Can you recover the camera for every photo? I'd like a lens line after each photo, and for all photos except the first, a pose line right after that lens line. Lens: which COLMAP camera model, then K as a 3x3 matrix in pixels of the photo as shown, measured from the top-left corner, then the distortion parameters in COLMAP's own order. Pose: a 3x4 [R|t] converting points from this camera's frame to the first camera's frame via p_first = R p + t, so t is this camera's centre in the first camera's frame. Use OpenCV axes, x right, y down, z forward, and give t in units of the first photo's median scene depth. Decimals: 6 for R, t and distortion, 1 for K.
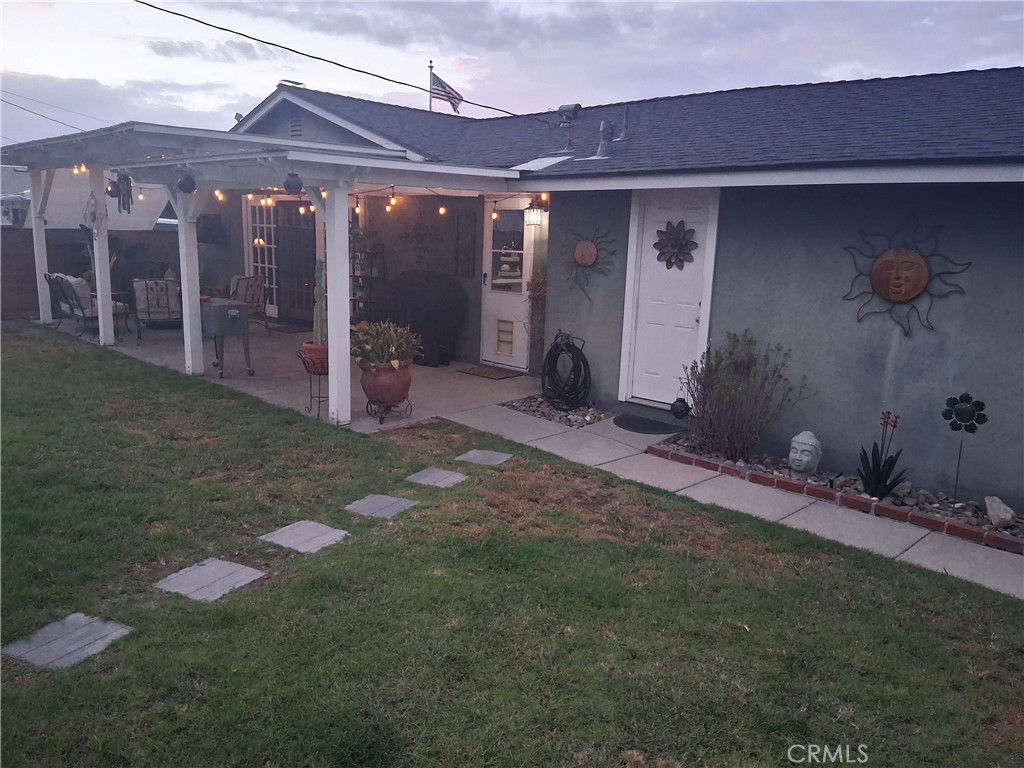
lens RADIAL K [[763.2, 0, 512.0], [0, 763.2, 384.0], [0, 0, 1]] dist [0.108729, -0.174885]
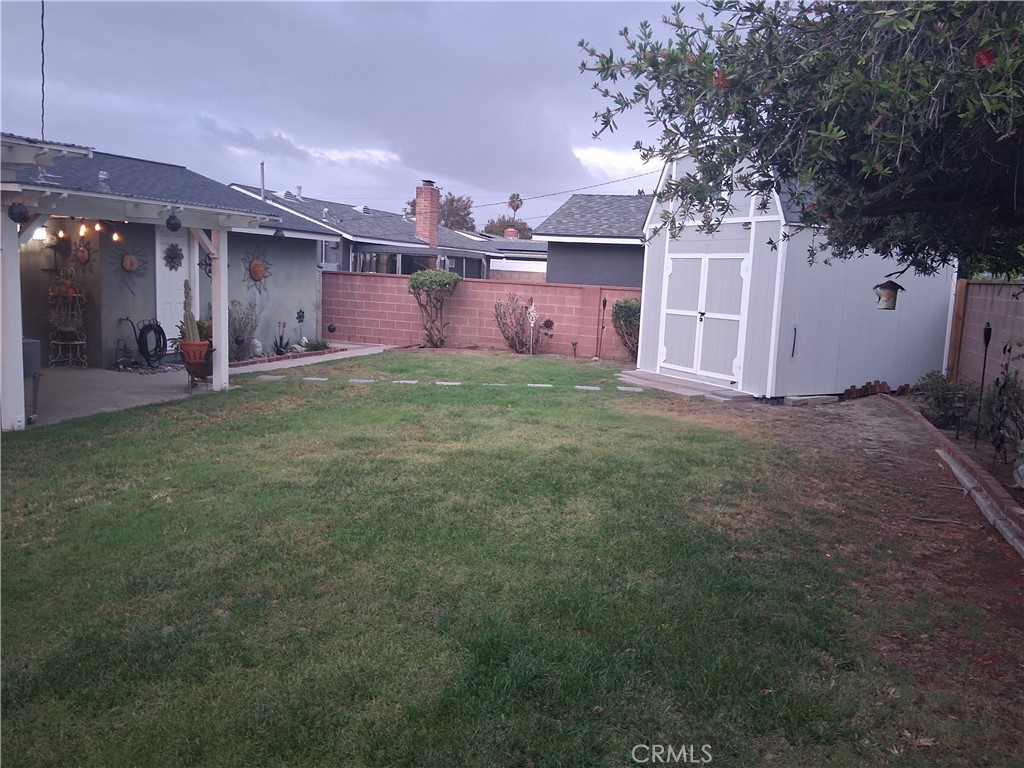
lens RADIAL K [[763.2, 0, 512.0], [0, 763.2, 384.0], [0, 0, 1]] dist [0.108729, -0.174885]
pose [[-0.421667, -0.178894, 0.888928, -1.685787], [0.124831, 0.959558, 0.252322, -0.247225], [-0.898117, 0.217362, -0.382282, 1.026641]]
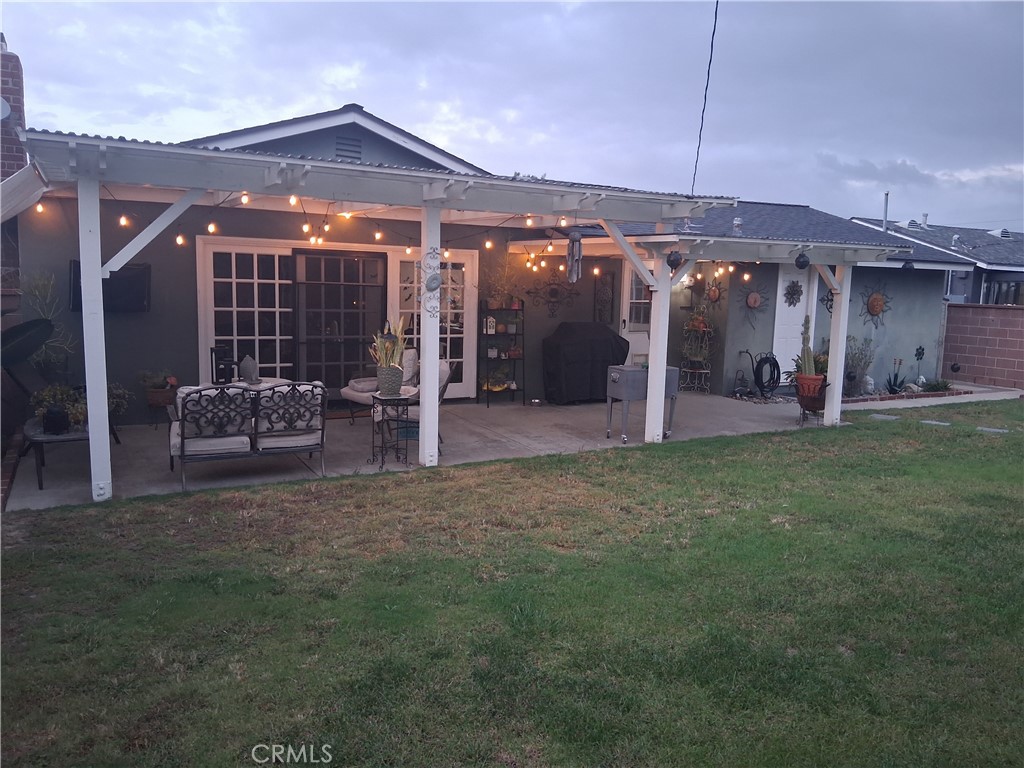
lens RADIAL K [[763.2, 0, 512.0], [0, 763.2, 384.0], [0, 0, 1]] dist [0.108729, -0.174885]
pose [[0.297571, -0.143518, 0.943851, -1.695551], [0.176288, 0.979895, 0.093420, -0.253701], [-0.938283, 0.138591, 0.316889, 1.055730]]
